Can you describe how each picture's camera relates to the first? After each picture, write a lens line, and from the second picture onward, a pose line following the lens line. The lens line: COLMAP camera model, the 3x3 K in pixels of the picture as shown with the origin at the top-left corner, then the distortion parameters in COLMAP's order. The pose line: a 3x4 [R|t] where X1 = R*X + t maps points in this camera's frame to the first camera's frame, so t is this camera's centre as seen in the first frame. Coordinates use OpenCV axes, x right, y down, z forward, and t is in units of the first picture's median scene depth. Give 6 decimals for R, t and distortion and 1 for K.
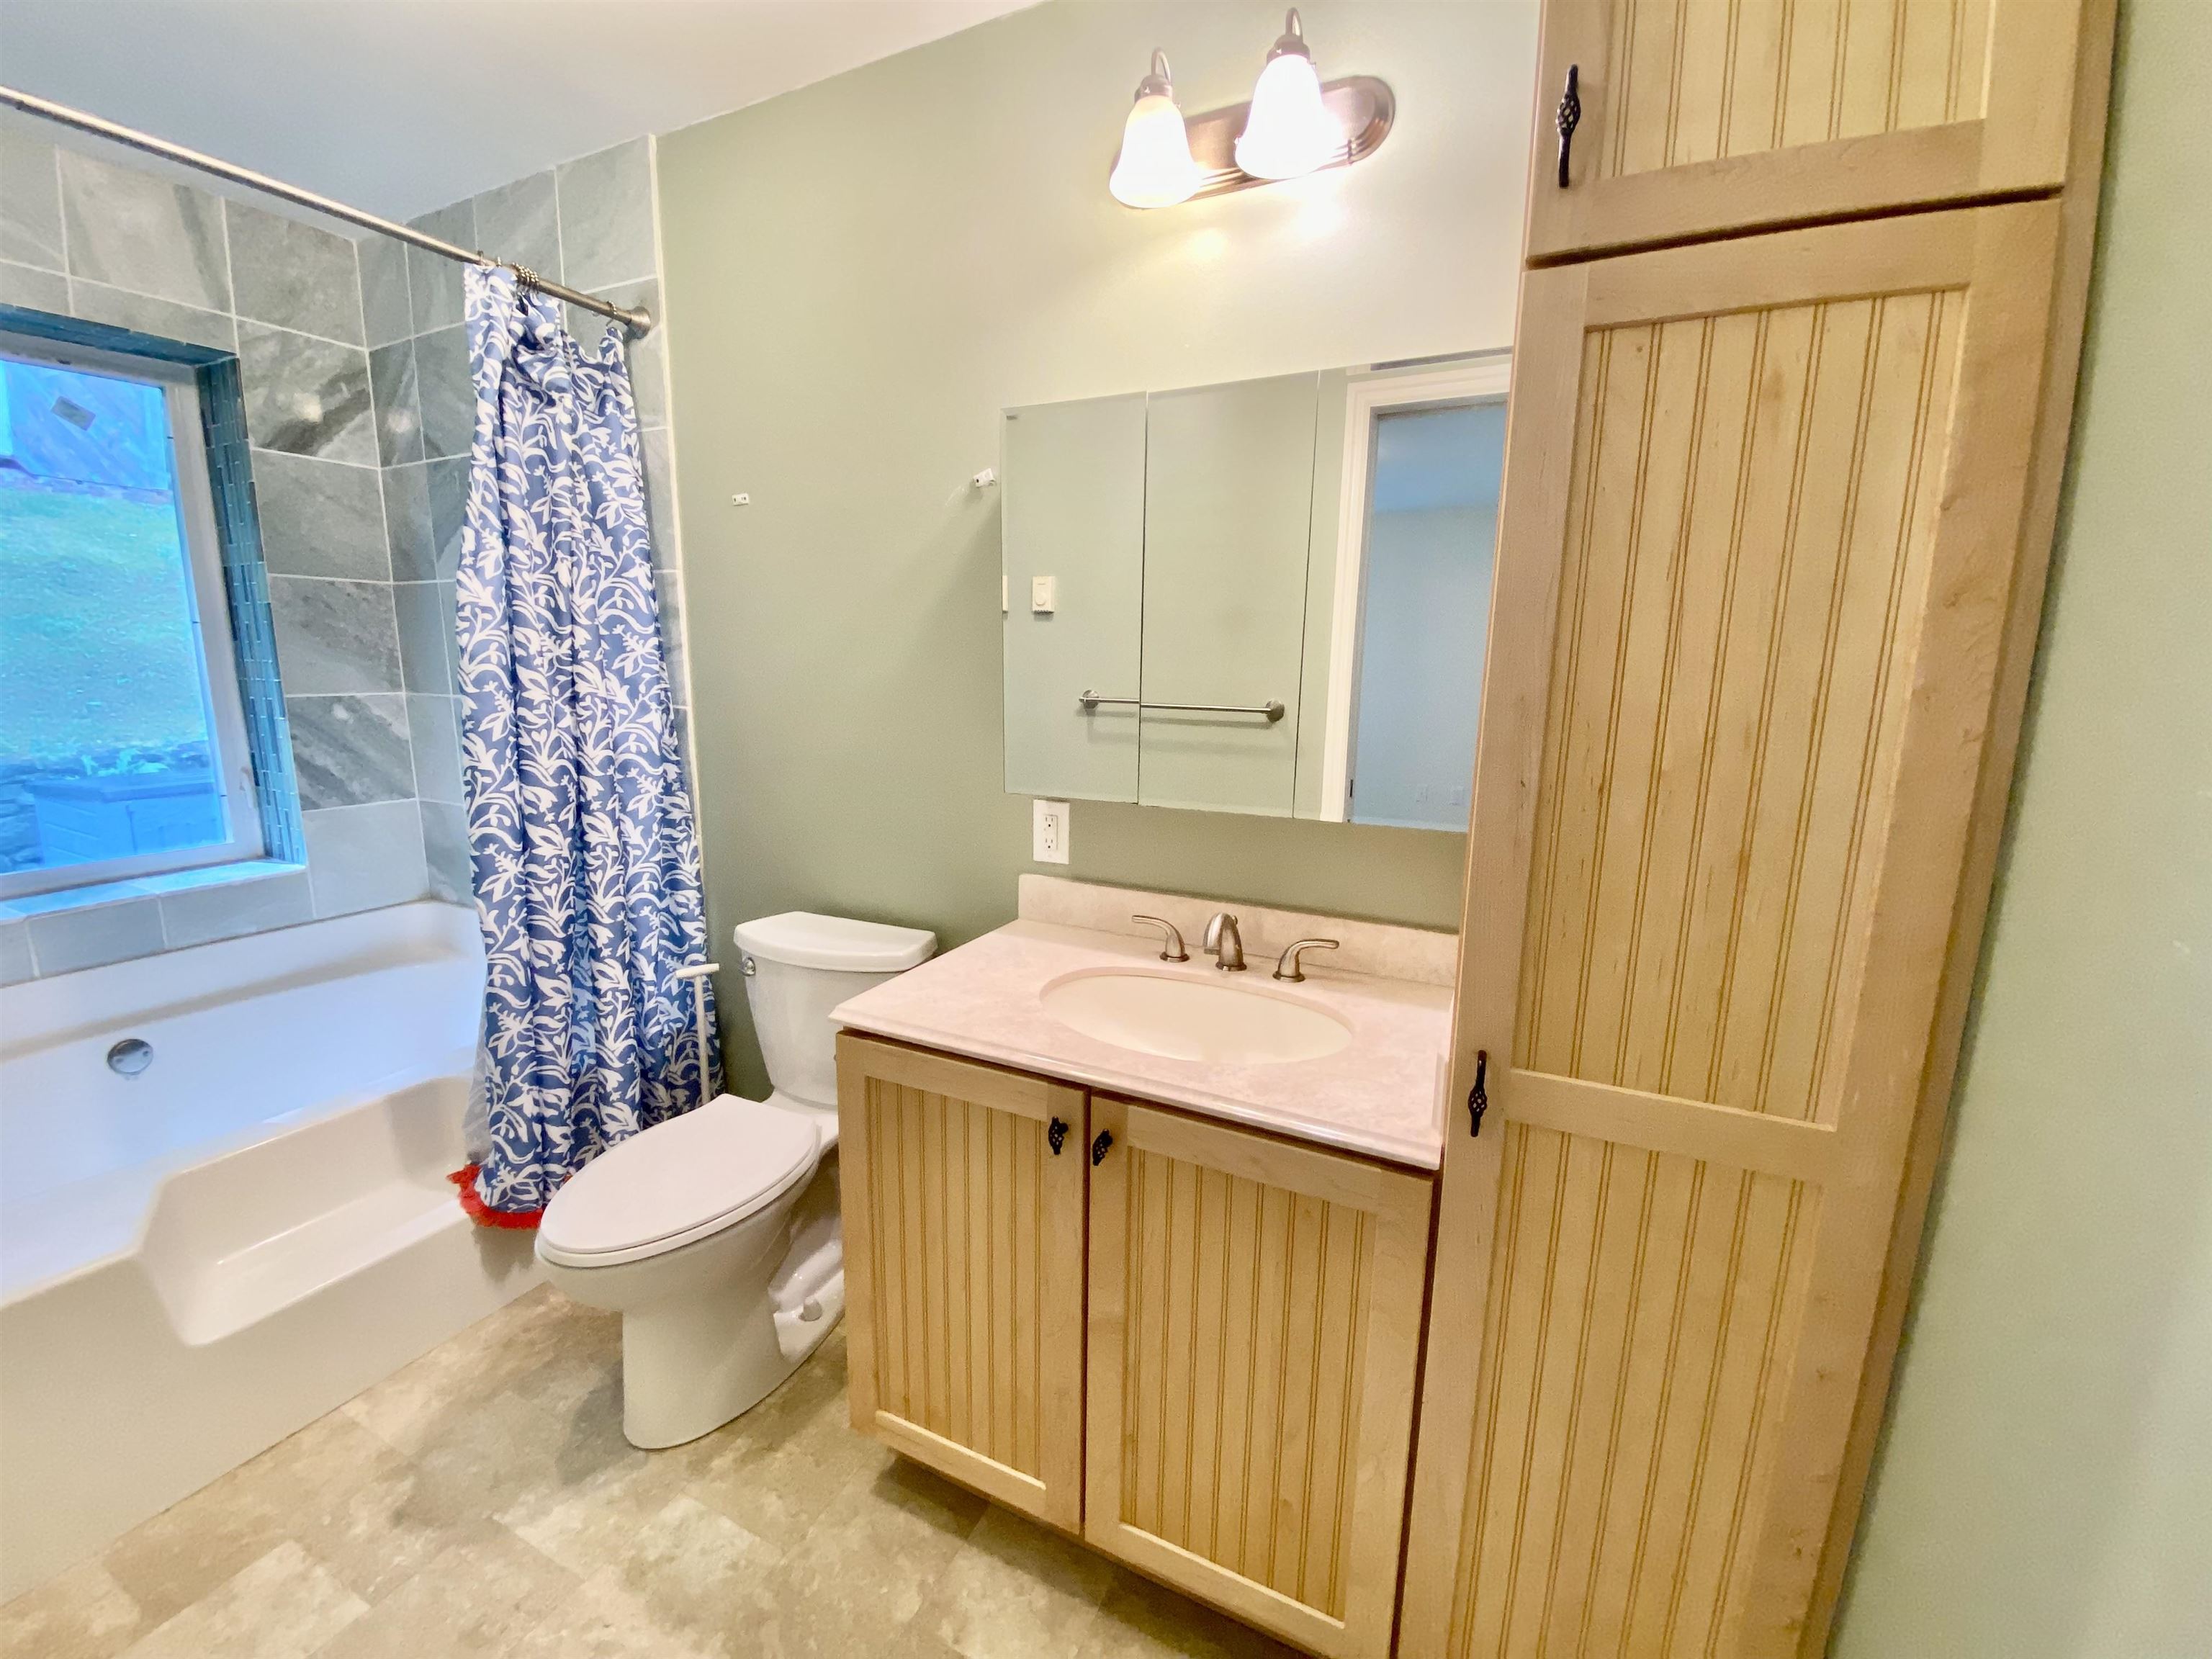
lens RADIAL K [[900.8, 0, 1100.0], [0, 900.8, 828.1], [0, 0, 1]] dist [0.022738, -0.021443]
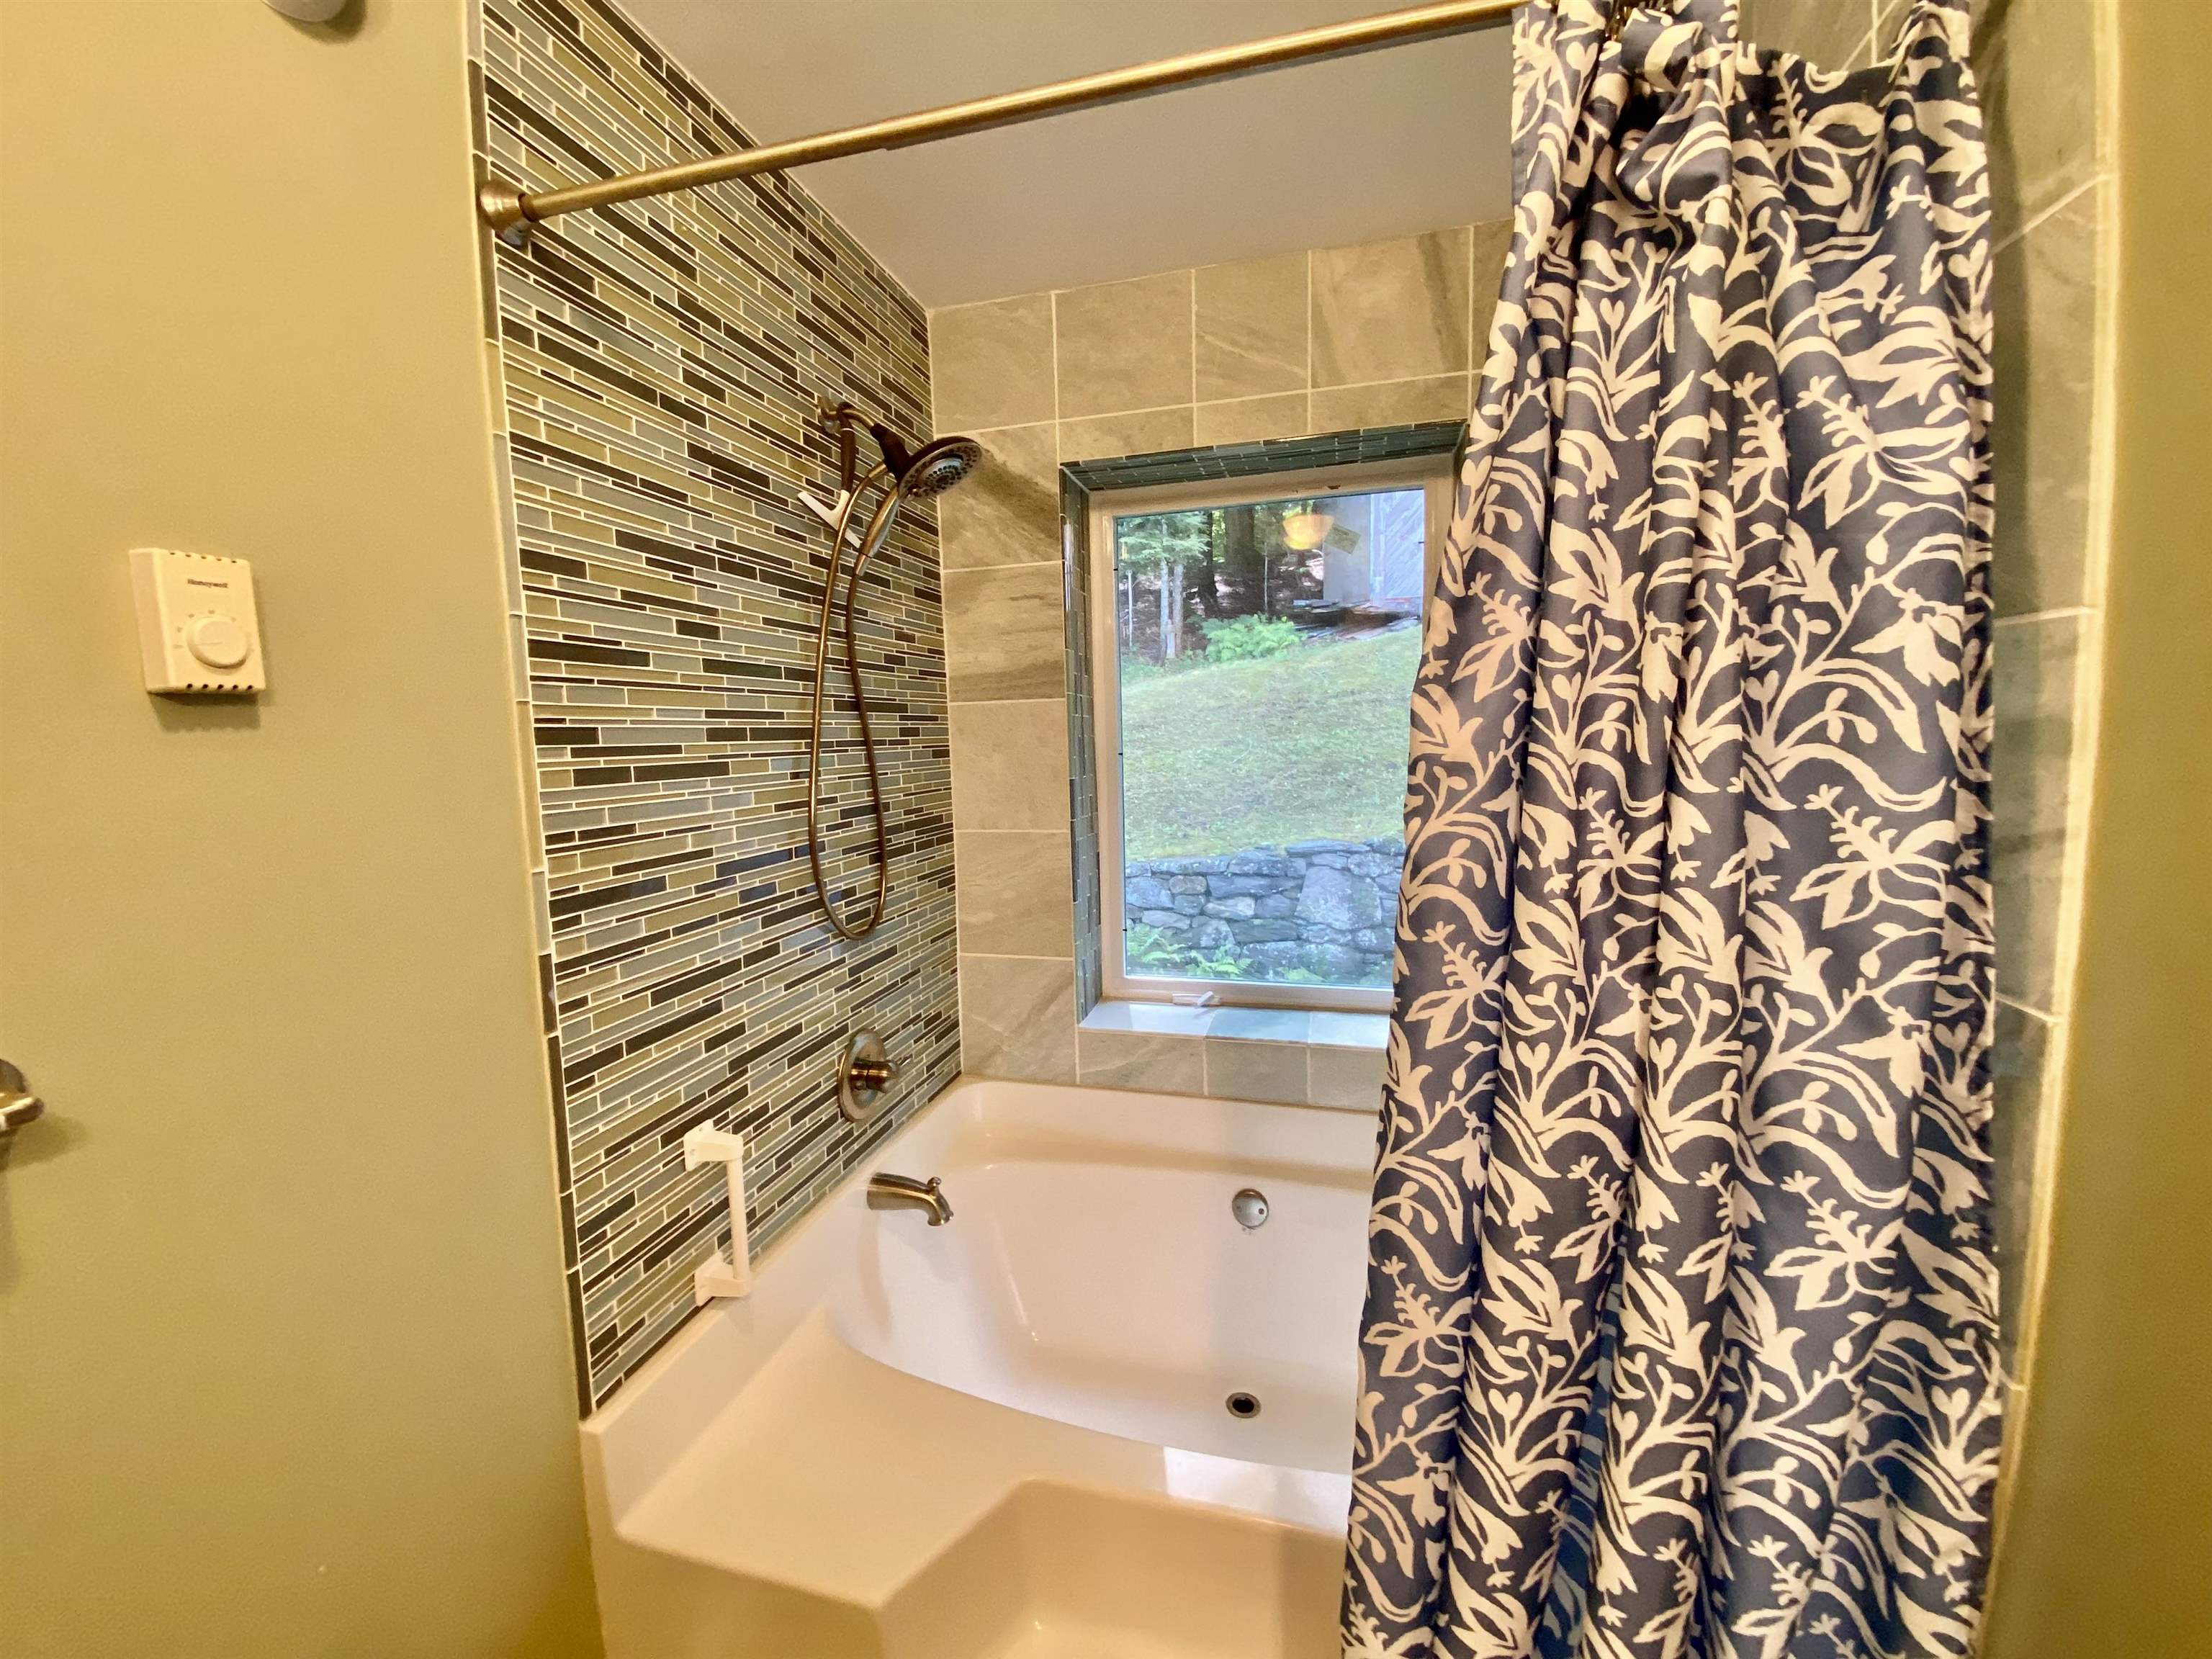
lens RADIAL K [[890.7, 0, 1099.8], [0, 890.7, 826.4], [0, 0, 1]] dist [0.020182, -0.021380]
pose [[0.189990, 0.083858, -0.978198, -0.236675], [-0.146568, 0.987603, 0.056197, -0.187899], [0.970784, 0.132695, 0.199925, 0.654474]]
